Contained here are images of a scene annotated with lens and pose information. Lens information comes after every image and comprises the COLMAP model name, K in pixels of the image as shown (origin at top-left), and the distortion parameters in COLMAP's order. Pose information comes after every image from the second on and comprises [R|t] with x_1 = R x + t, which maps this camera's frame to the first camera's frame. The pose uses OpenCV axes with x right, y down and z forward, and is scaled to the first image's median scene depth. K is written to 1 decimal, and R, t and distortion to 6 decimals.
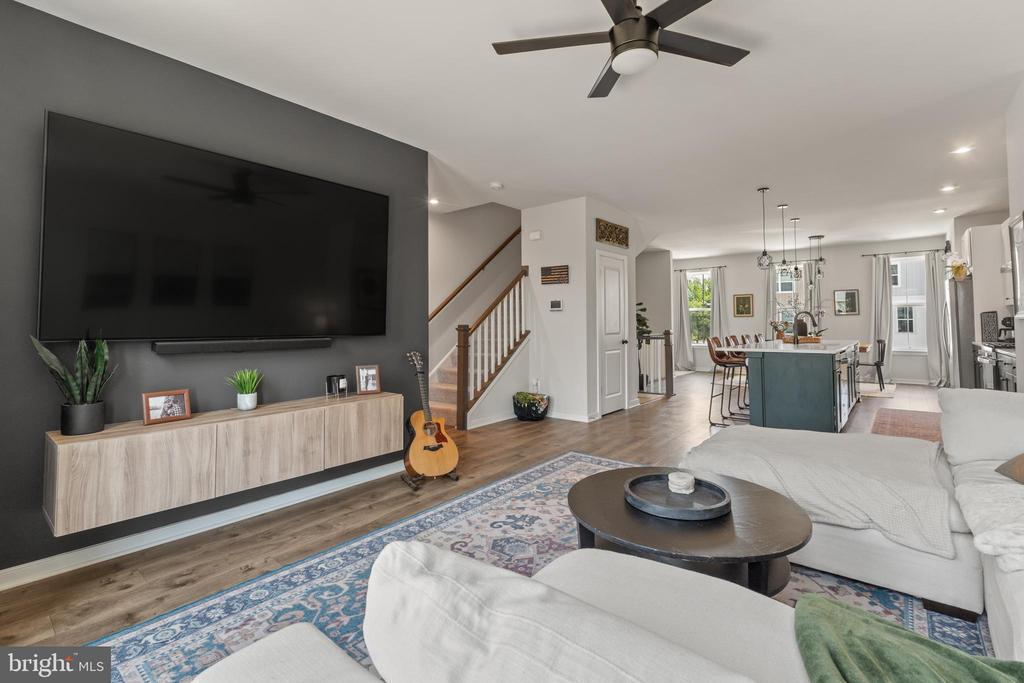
lens RADIAL K [[463.9, 0, 513.2], [0, 463.9, 311.7], [0, 0, 1]] dist [0.003444, -0.000273]
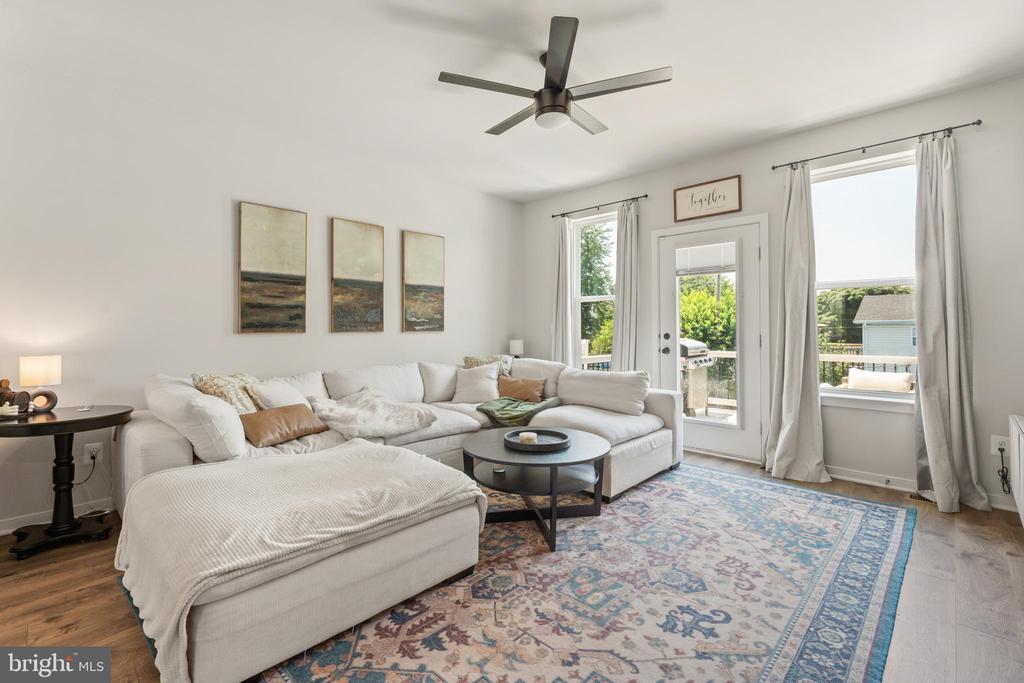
lens RADIAL K [[463.9, 0, 517.7], [0, 463.9, 326.0], [0, 0, 1]] dist [0.003444, -0.000273]
pose [[-0.997742, 0.011963, 0.066088, 0.176821], [0.009962, 0.999484, -0.030524, 0.042323], [-0.066419, -0.029797, -0.997347, 1.427445]]
